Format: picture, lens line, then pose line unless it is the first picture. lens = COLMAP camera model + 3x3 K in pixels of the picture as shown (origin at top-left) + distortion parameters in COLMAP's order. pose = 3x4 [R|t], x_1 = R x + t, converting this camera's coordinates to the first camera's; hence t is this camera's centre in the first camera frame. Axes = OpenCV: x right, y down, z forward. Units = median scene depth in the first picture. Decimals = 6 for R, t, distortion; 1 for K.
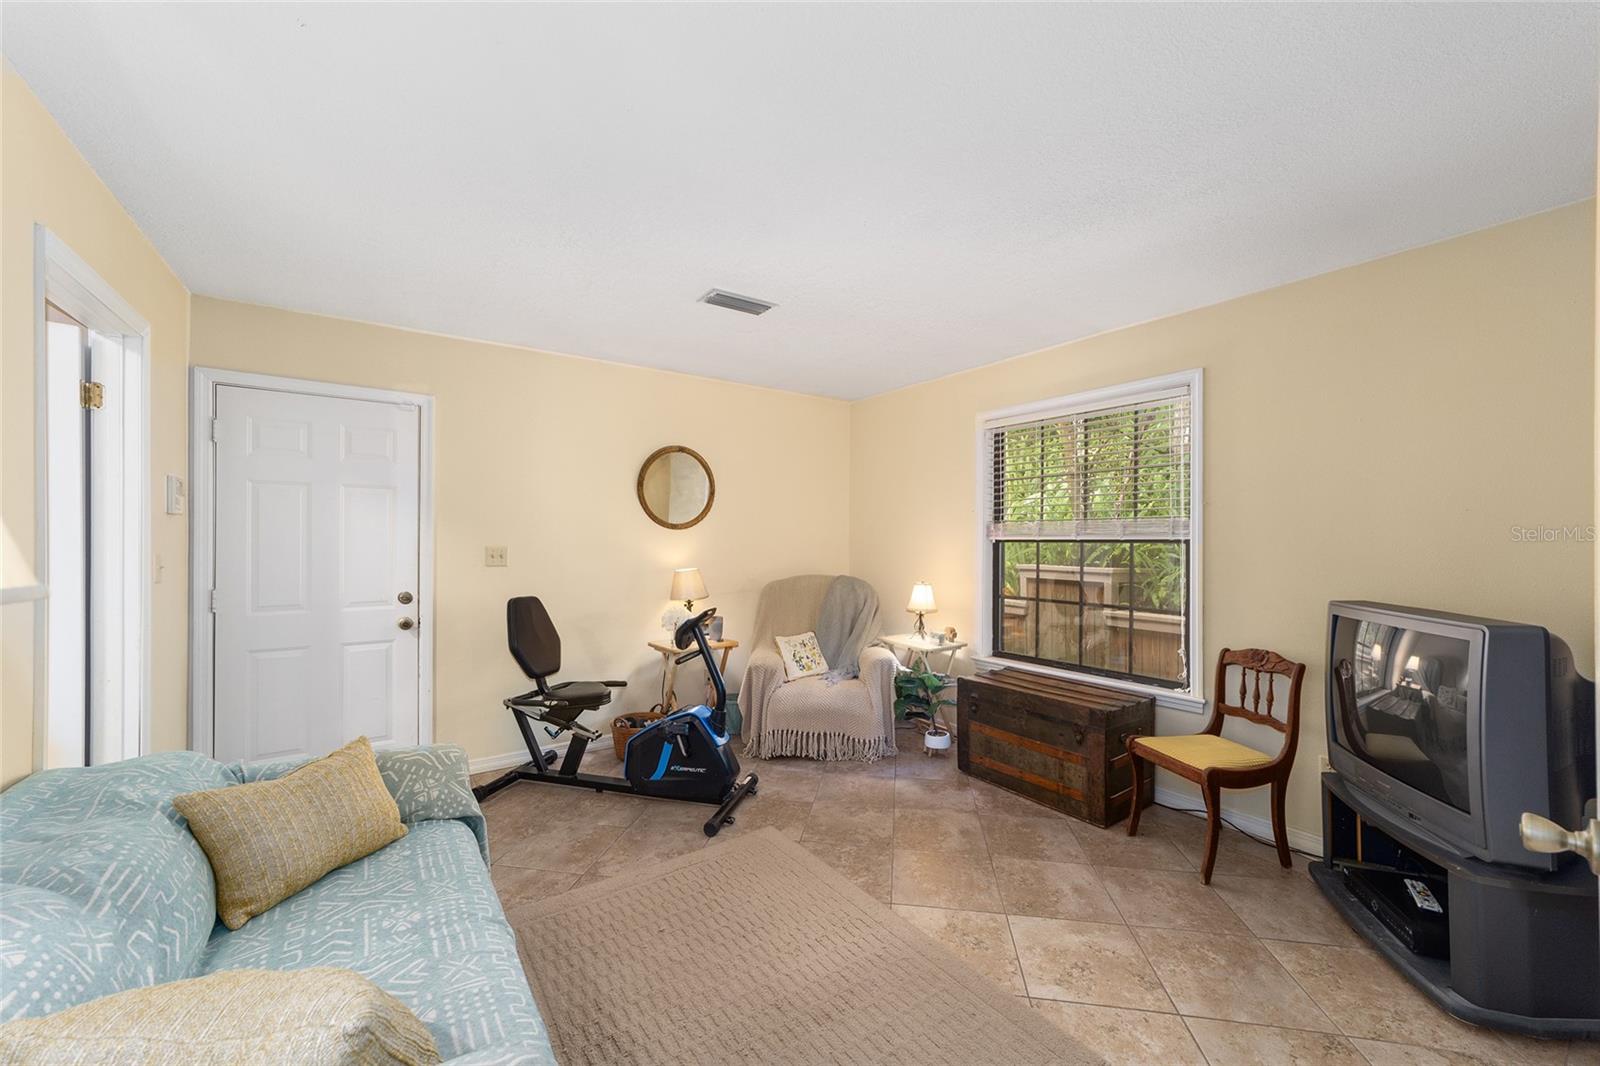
lens RADIAL K [[612.6, 0, 796.5], [0, 612.6, 539.5], [0, 0, 1]] dist [-0.022149, 0.012111]
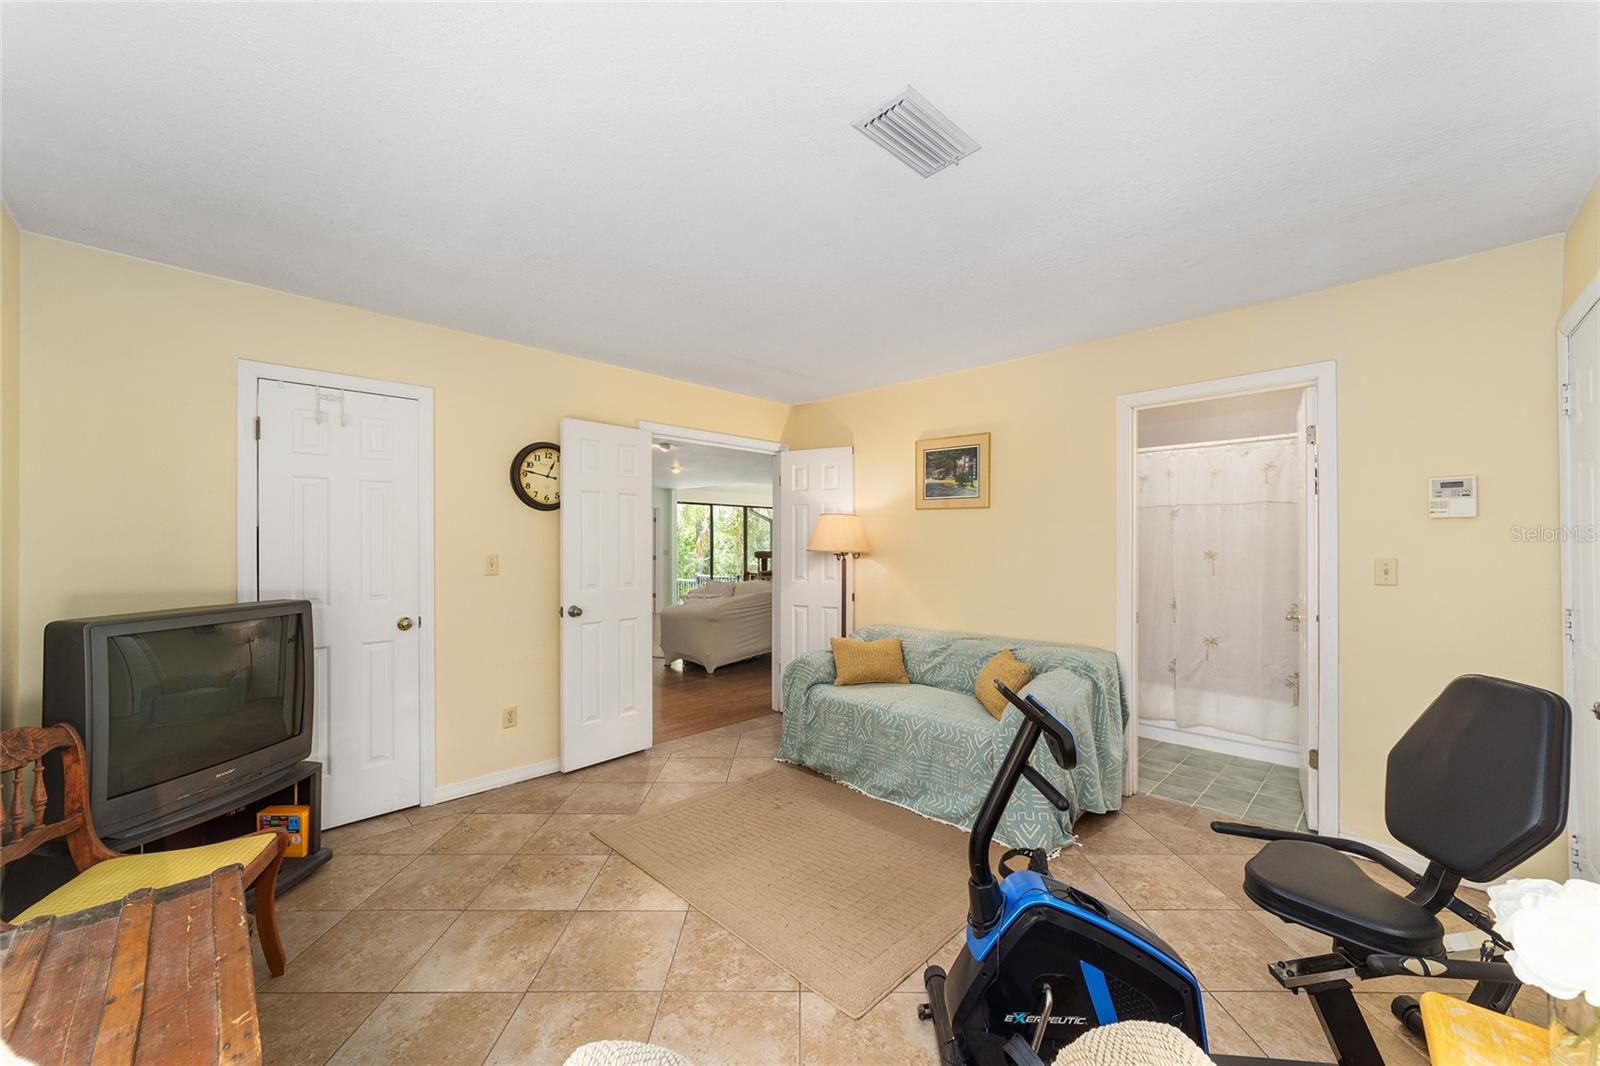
lens RADIAL K [[612.6, 0, 796.5], [0, 612.6, 539.5], [0, 0, 1]] dist [-0.022149, 0.012111]
pose [[-0.987328, -0.000566, -0.158689, 0.156772], [-0.000894, 0.999998, 0.001999, -0.007578], [0.158687, 0.002115, -0.987327, 2.273970]]
